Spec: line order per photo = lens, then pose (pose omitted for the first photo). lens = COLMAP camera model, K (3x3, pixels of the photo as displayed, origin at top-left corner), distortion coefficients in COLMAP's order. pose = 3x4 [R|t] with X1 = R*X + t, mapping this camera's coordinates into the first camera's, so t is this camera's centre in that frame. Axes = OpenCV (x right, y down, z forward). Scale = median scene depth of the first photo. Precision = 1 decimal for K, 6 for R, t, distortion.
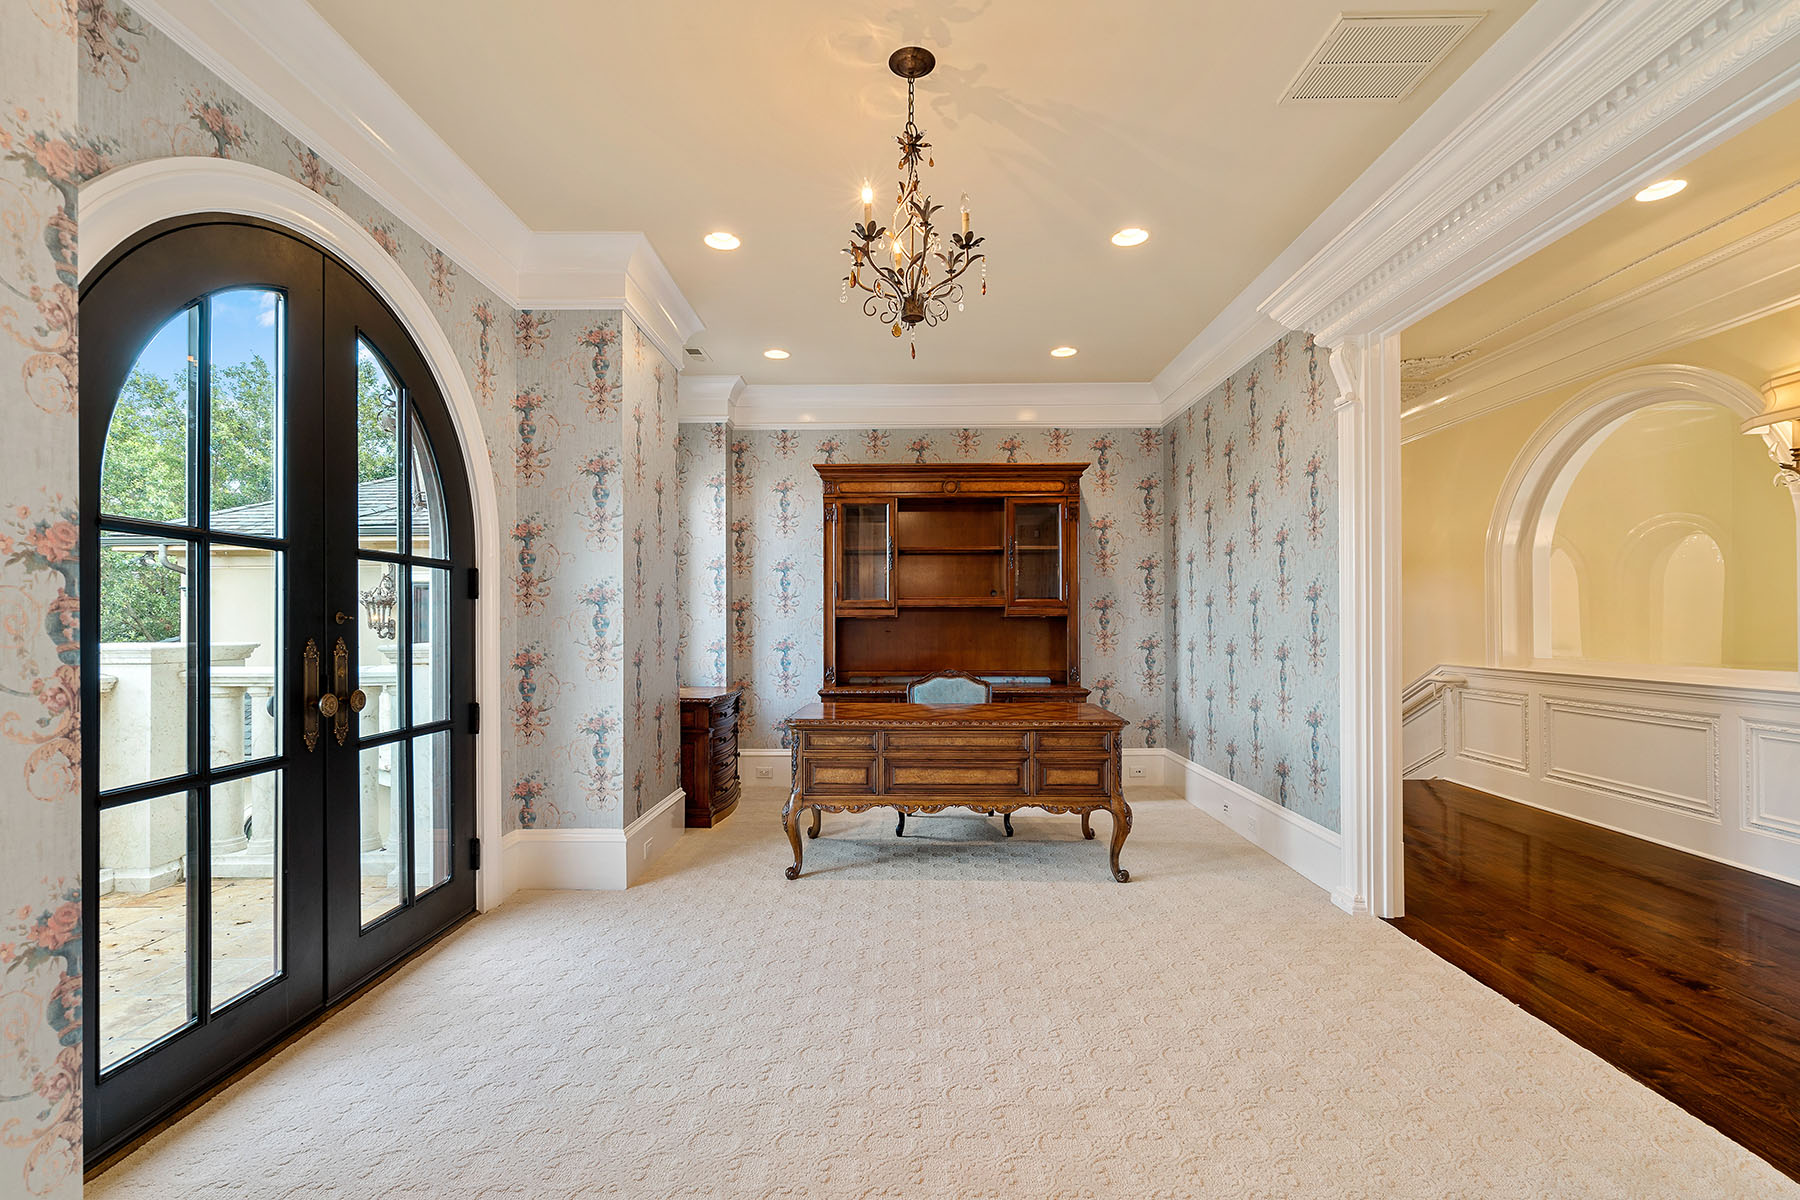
lens RADIAL K [[836.3, 0, 898.2], [0, 836.3, 608.5], [0, 0, 1]] dist [0.000931, 0.000081]
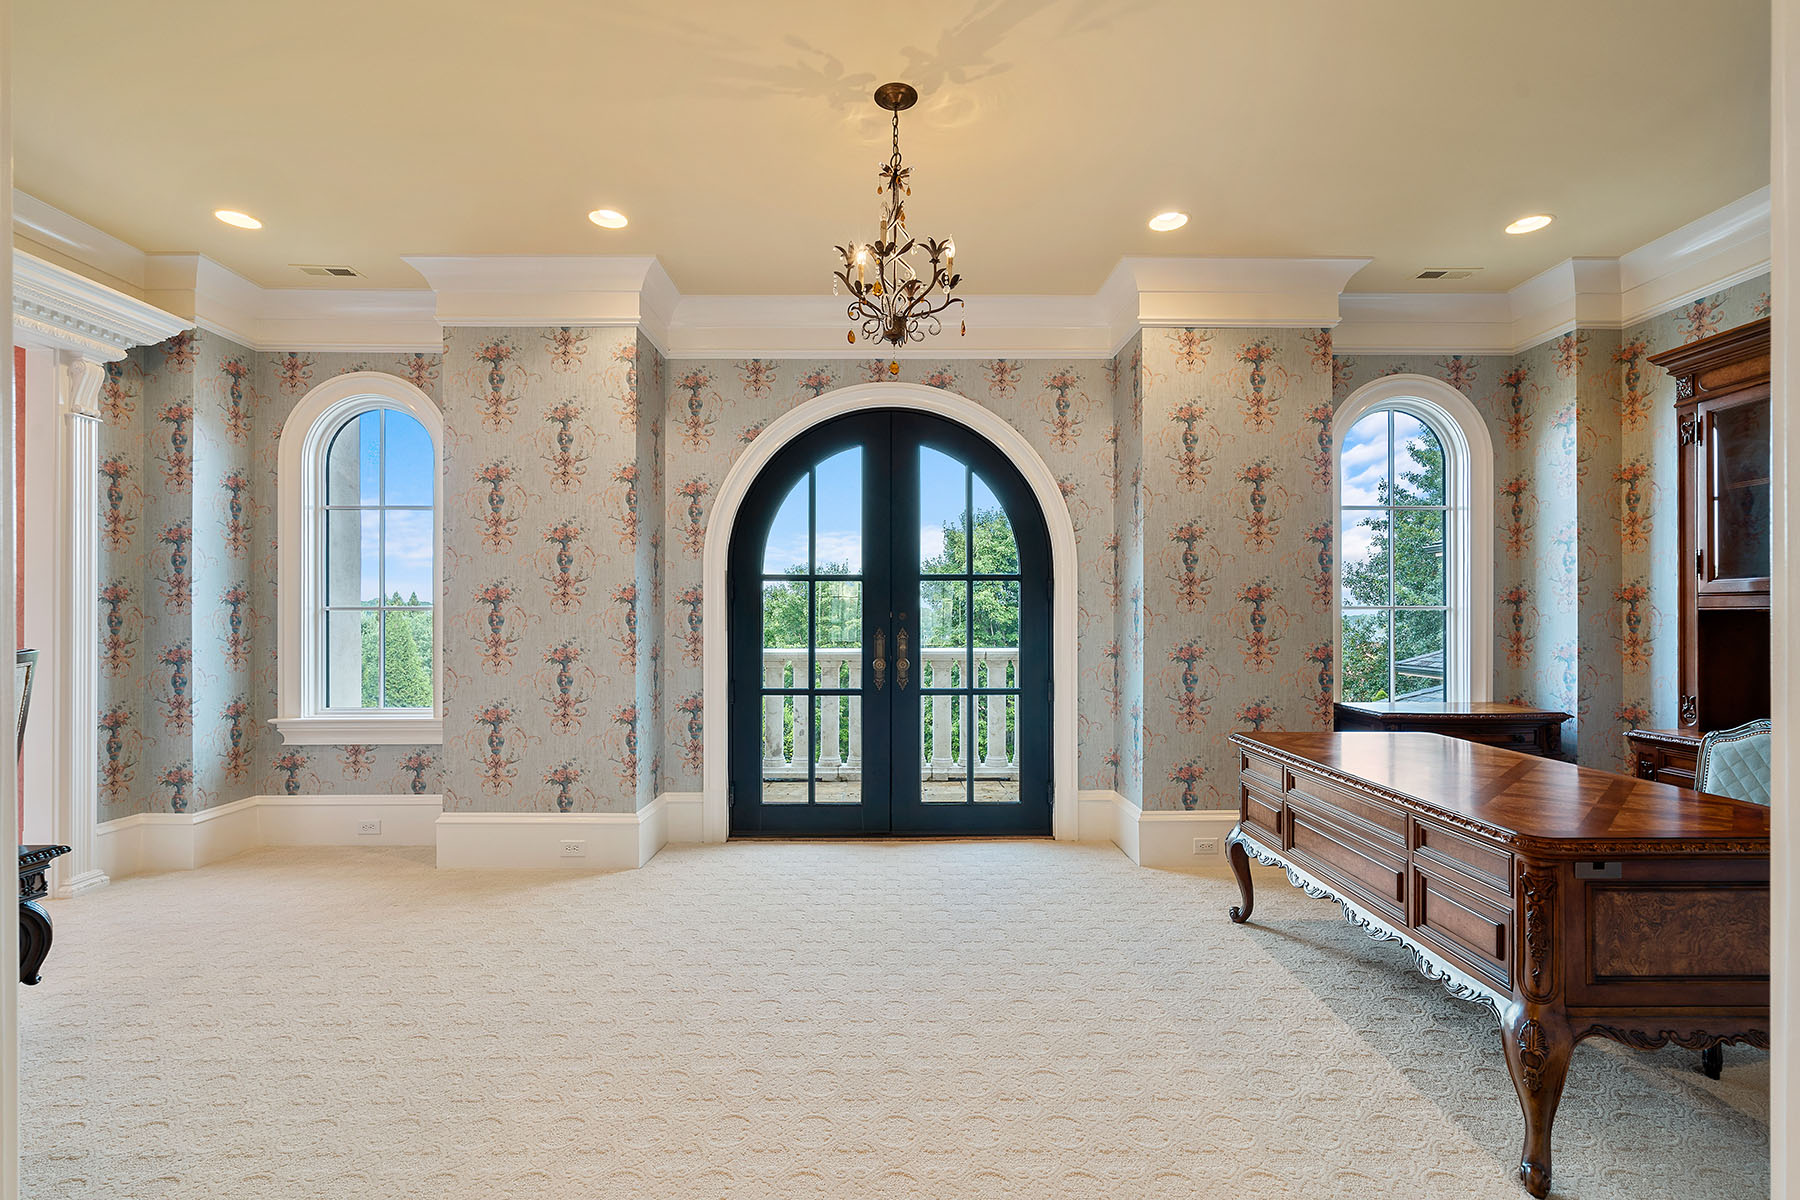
lens RADIAL K [[836.3, 0, 900.8], [0, 836.3, 611.2], [0, 0, 1]] dist [0.000931, 0.000081]
pose [[0.020476, -0.005912, -0.999773, 0.729916], [0.017252, 0.999836, -0.005559, 0.006992], [0.999641, -0.017134, 0.020574, 0.656875]]
